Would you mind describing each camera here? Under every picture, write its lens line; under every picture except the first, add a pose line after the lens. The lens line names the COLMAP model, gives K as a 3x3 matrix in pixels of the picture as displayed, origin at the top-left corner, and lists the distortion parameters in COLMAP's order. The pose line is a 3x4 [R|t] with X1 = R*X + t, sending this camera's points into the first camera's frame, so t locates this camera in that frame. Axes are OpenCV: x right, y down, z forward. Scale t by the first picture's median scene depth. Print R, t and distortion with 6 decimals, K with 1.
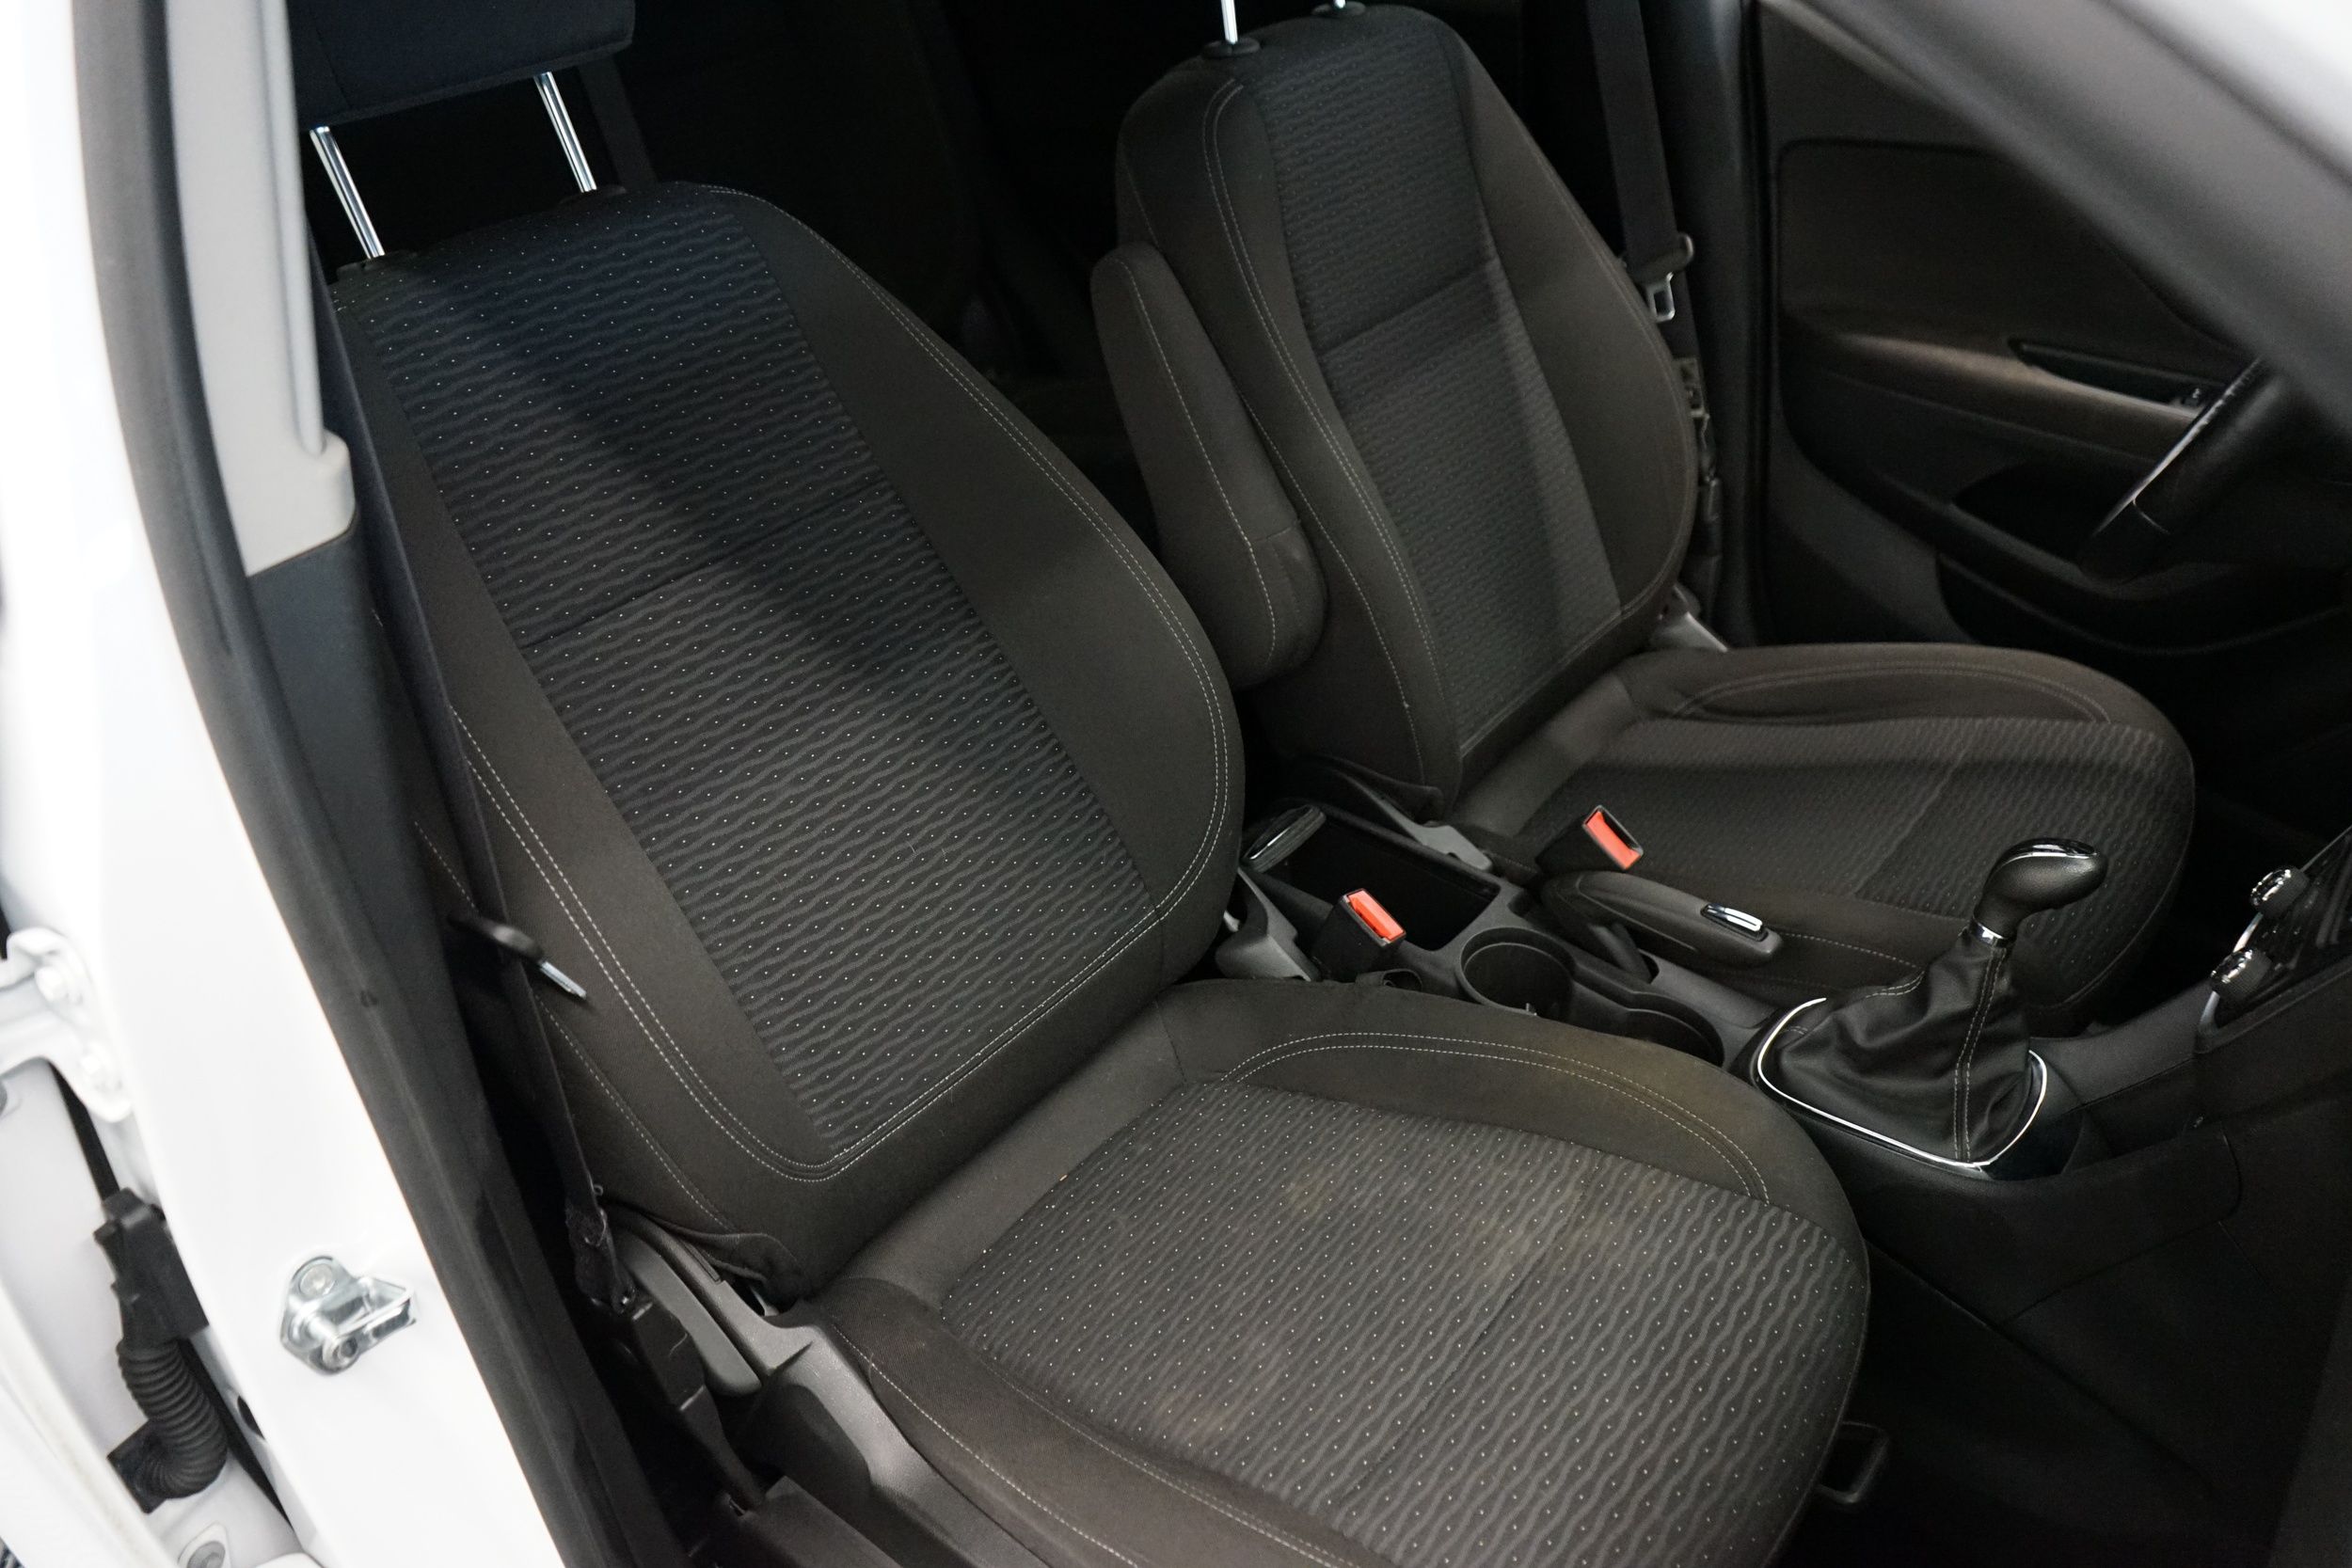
lens RADIAL K [[1882.7, 0, 1172.1], [0, 1882.7, 787.6], [0, 0, 1]] dist [-0.008374, -0.007561]
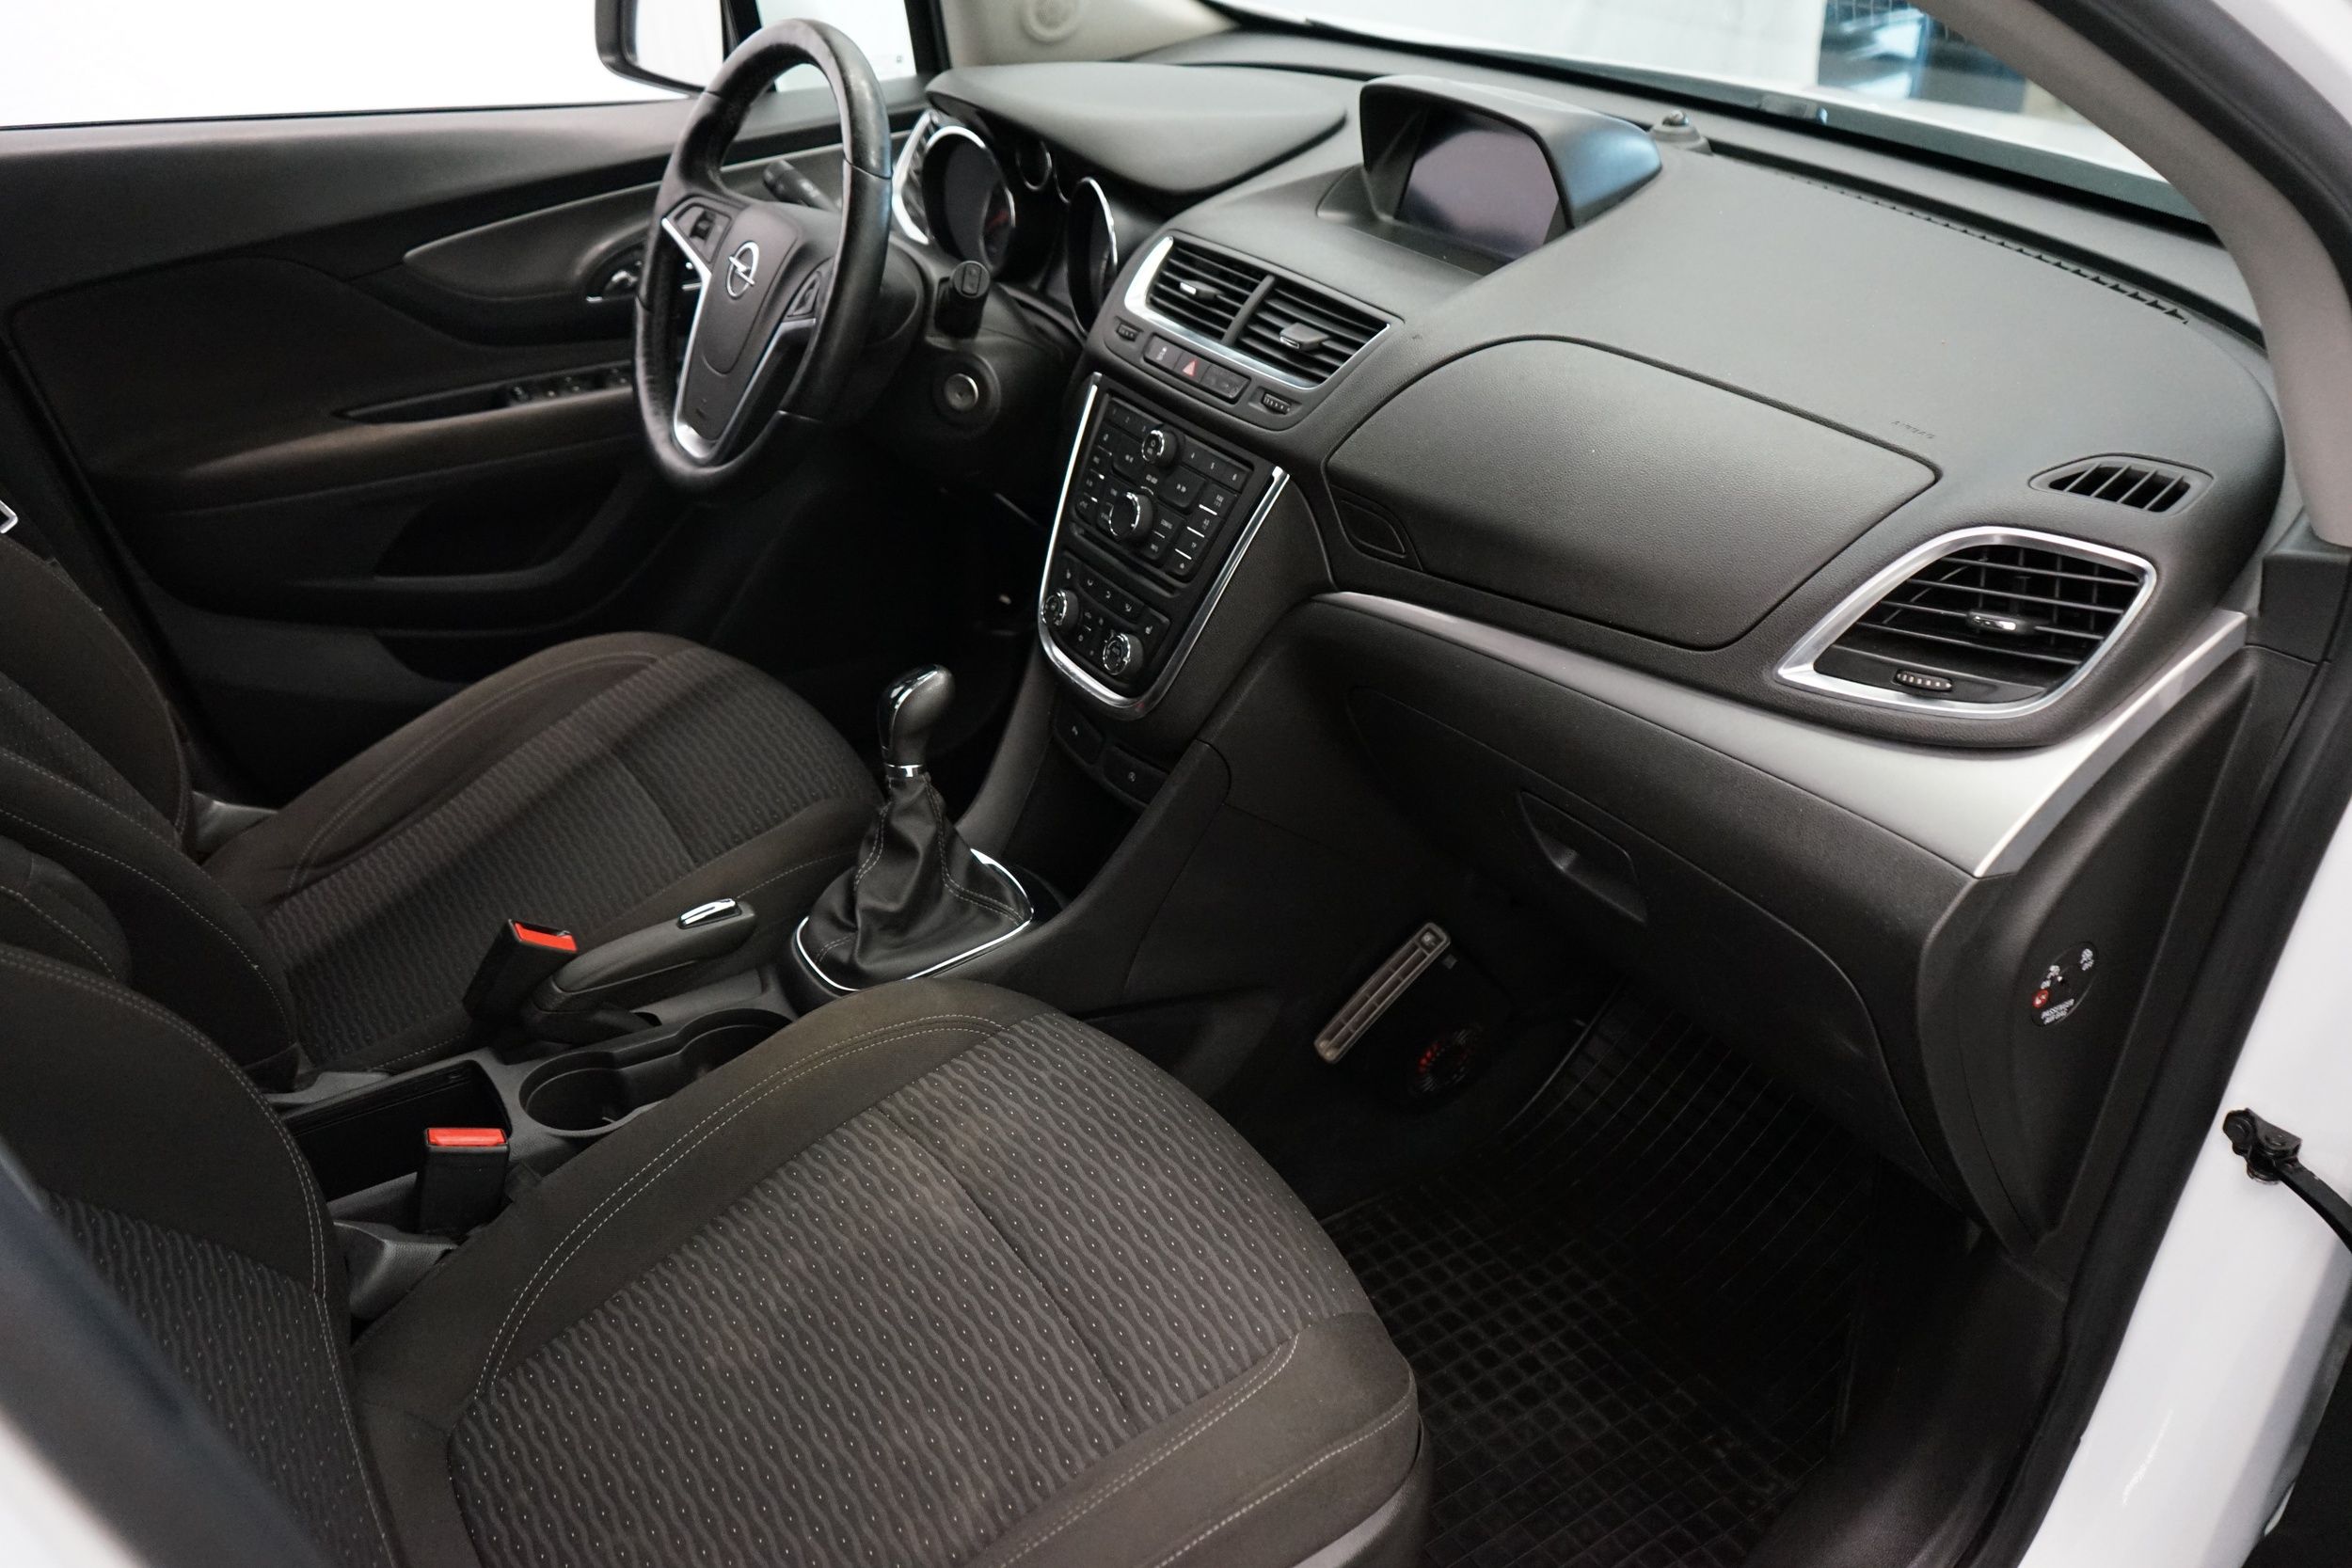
lens RADIAL K [[1882.7, 0, 1173.3], [0, 1882.7, 779.9], [0, 0, 1]] dist [-0.008374, -0.007561]
pose [[0.322957, -0.470720, 0.821049, -0.419116], [0.534849, 0.806496, 0.251996, -0.109031], [-0.780792, 0.357753, 0.512228, 0.224652]]
